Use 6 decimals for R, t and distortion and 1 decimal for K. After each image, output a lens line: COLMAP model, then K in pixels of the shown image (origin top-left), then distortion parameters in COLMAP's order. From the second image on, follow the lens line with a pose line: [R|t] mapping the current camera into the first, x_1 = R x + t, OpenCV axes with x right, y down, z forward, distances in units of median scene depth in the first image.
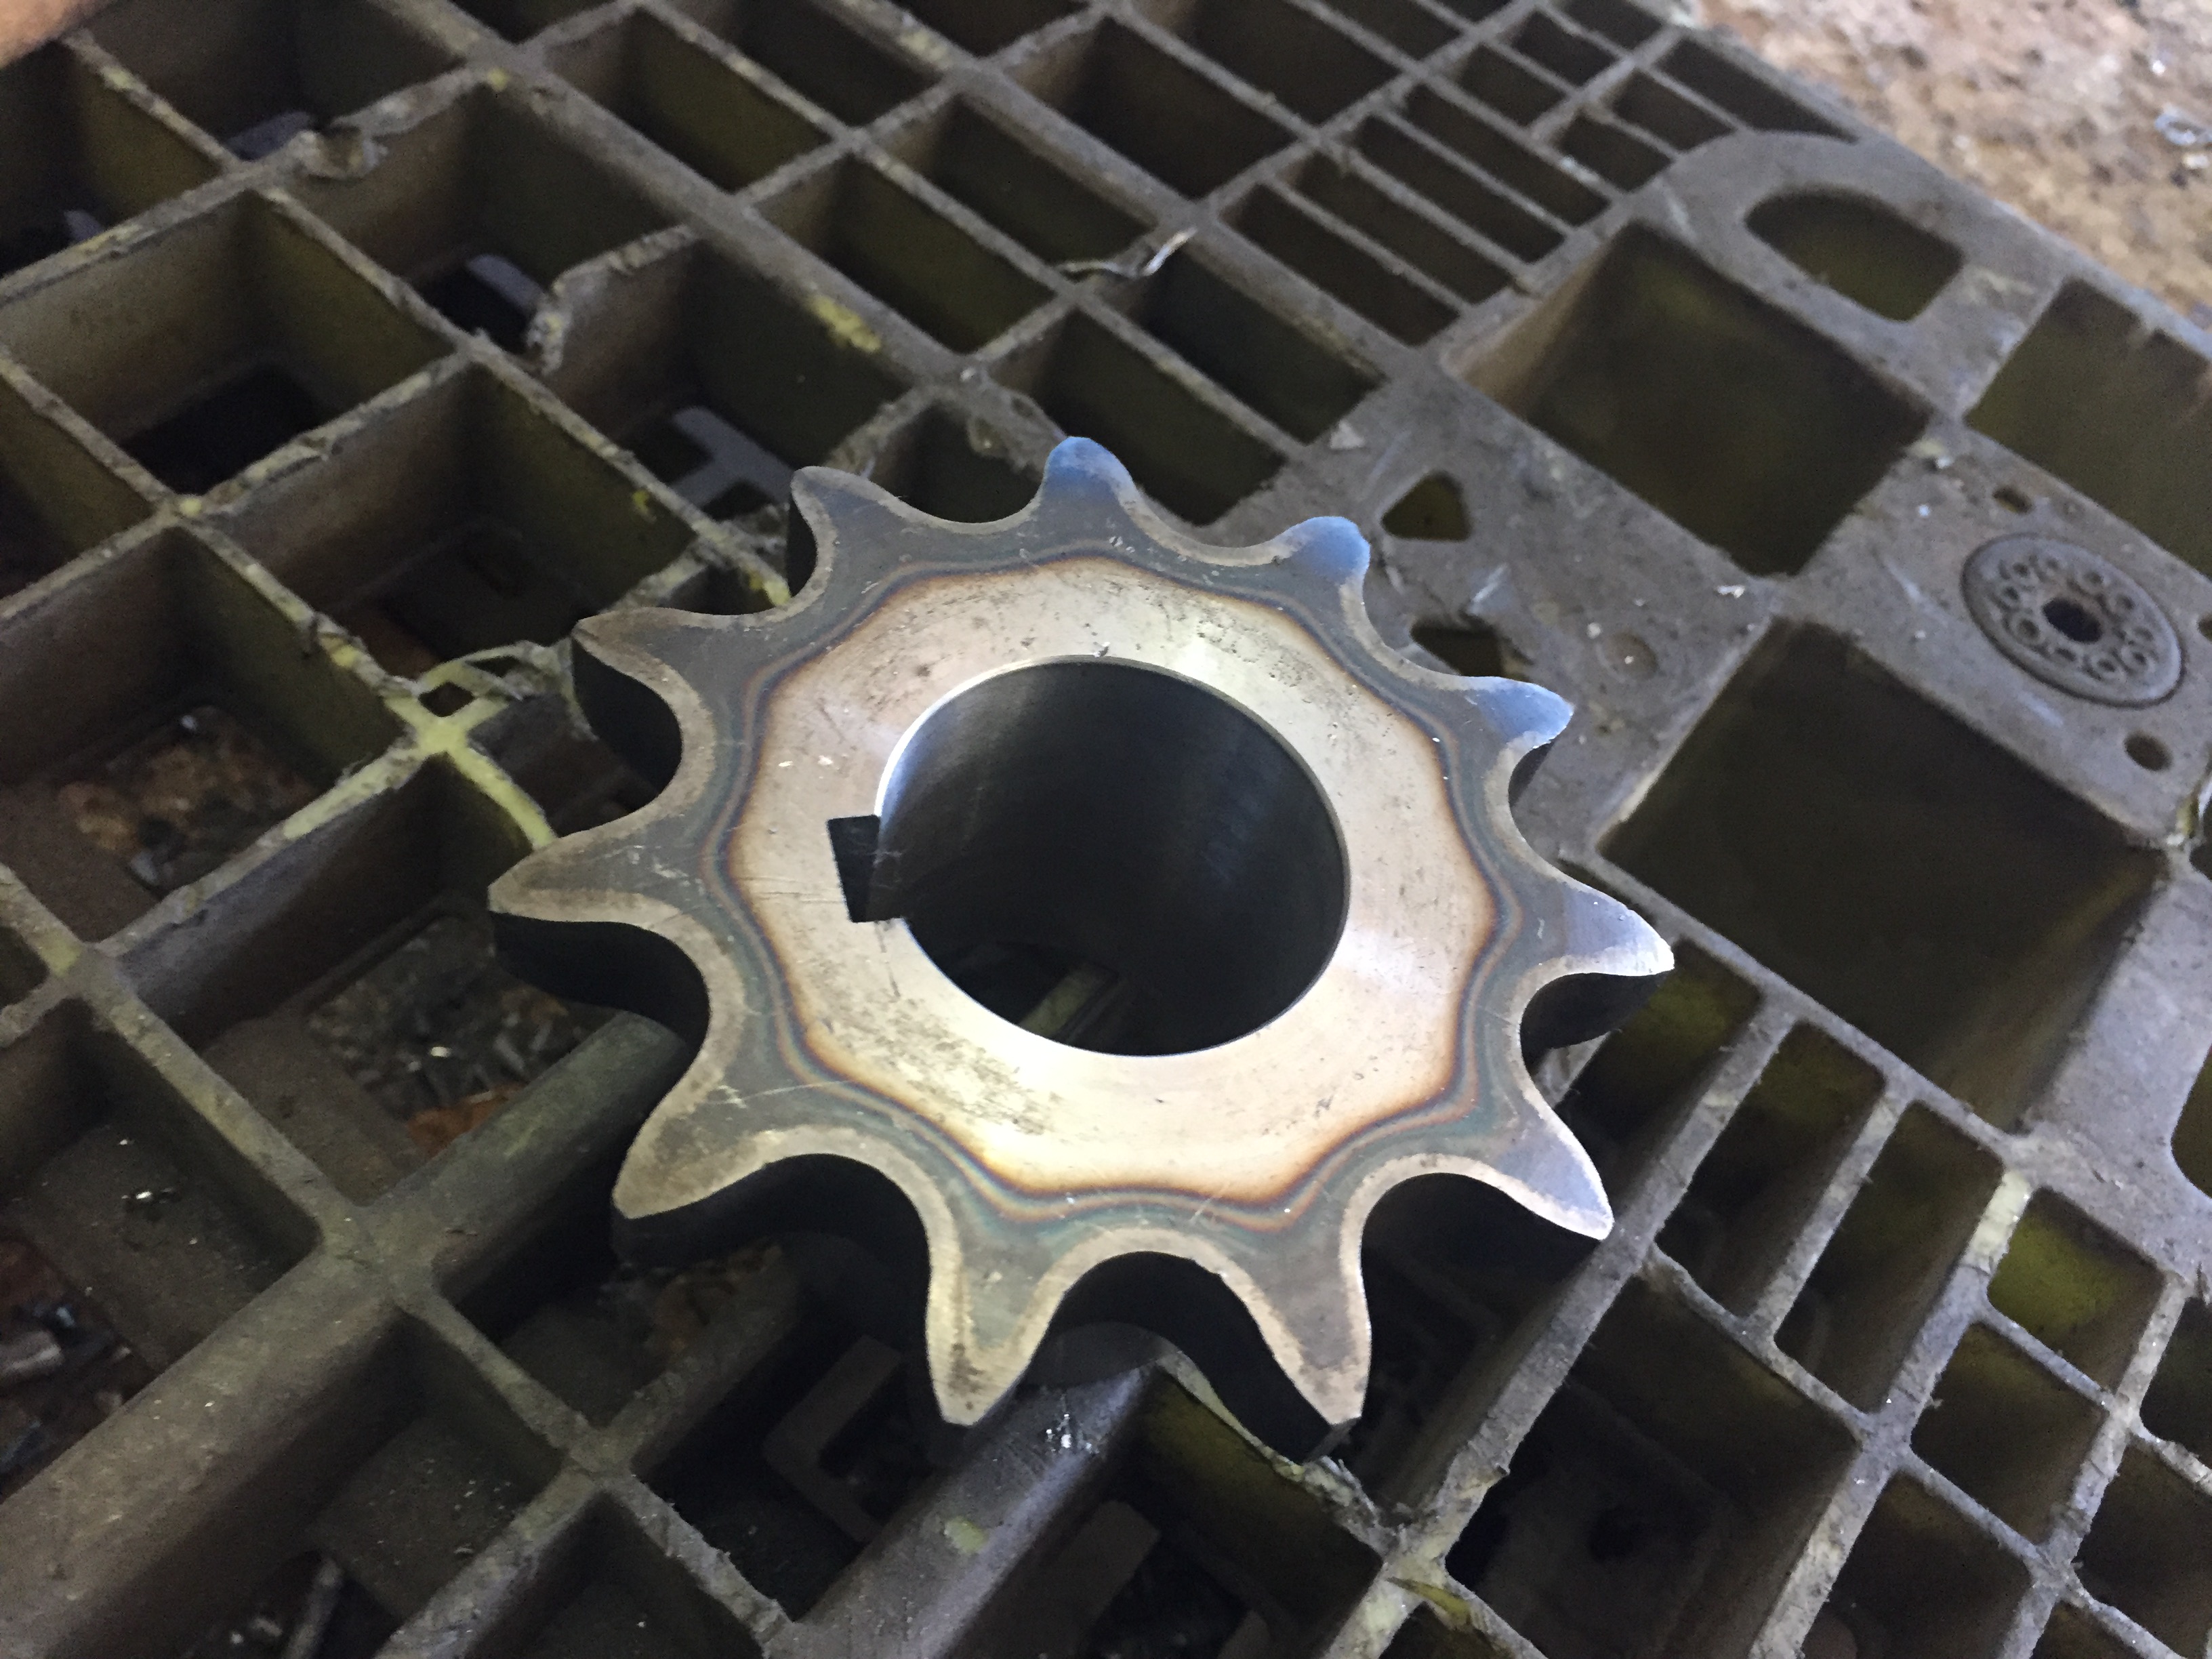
lens RADIAL K [[1902.0, 0, 1106.0], [0, 1902.0, 829.5], [0, 0, 1]] dist [0.050672, -0.120716]
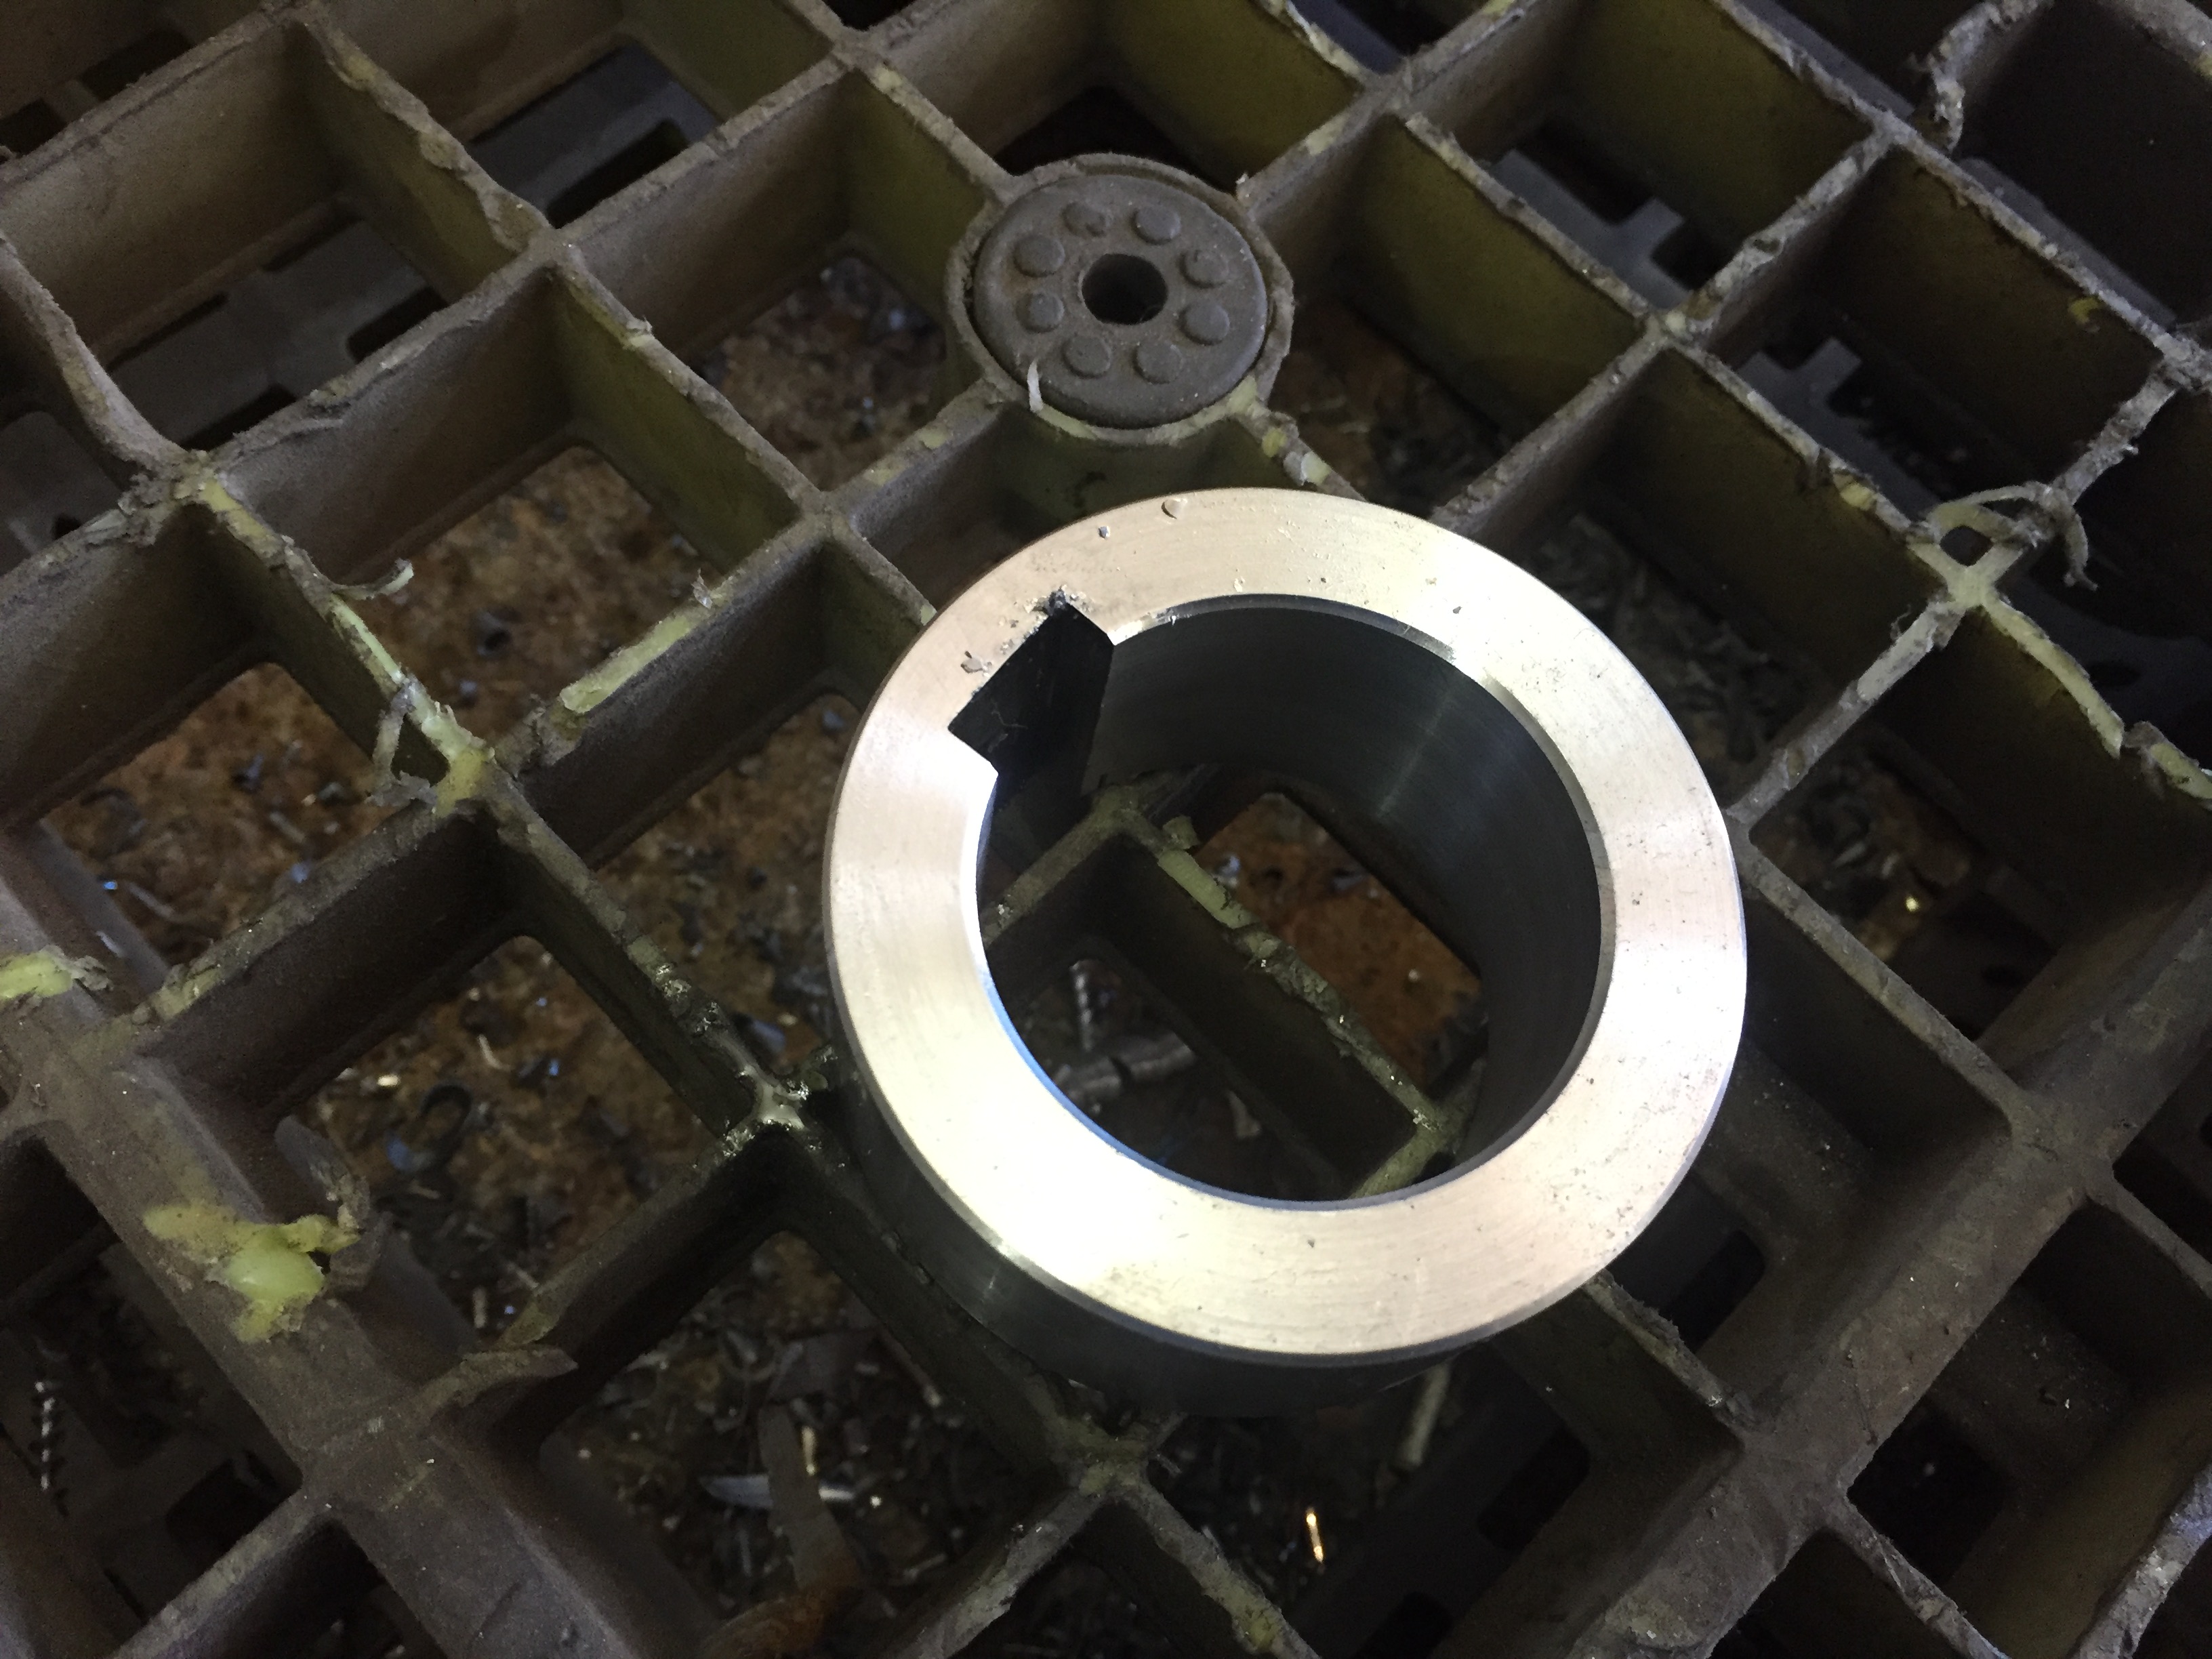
lens RADIAL K [[1902.0, 0, 1106.0], [0, 1902.0, 829.5], [0, 0, 1]] dist [0.050672, -0.120716]
pose [[0.982392, 0.072732, -0.172093, -0.587328], [-0.033033, 0.974220, 0.223171, -0.127872], [0.183888, -0.213556, 0.959468, -0.041293]]
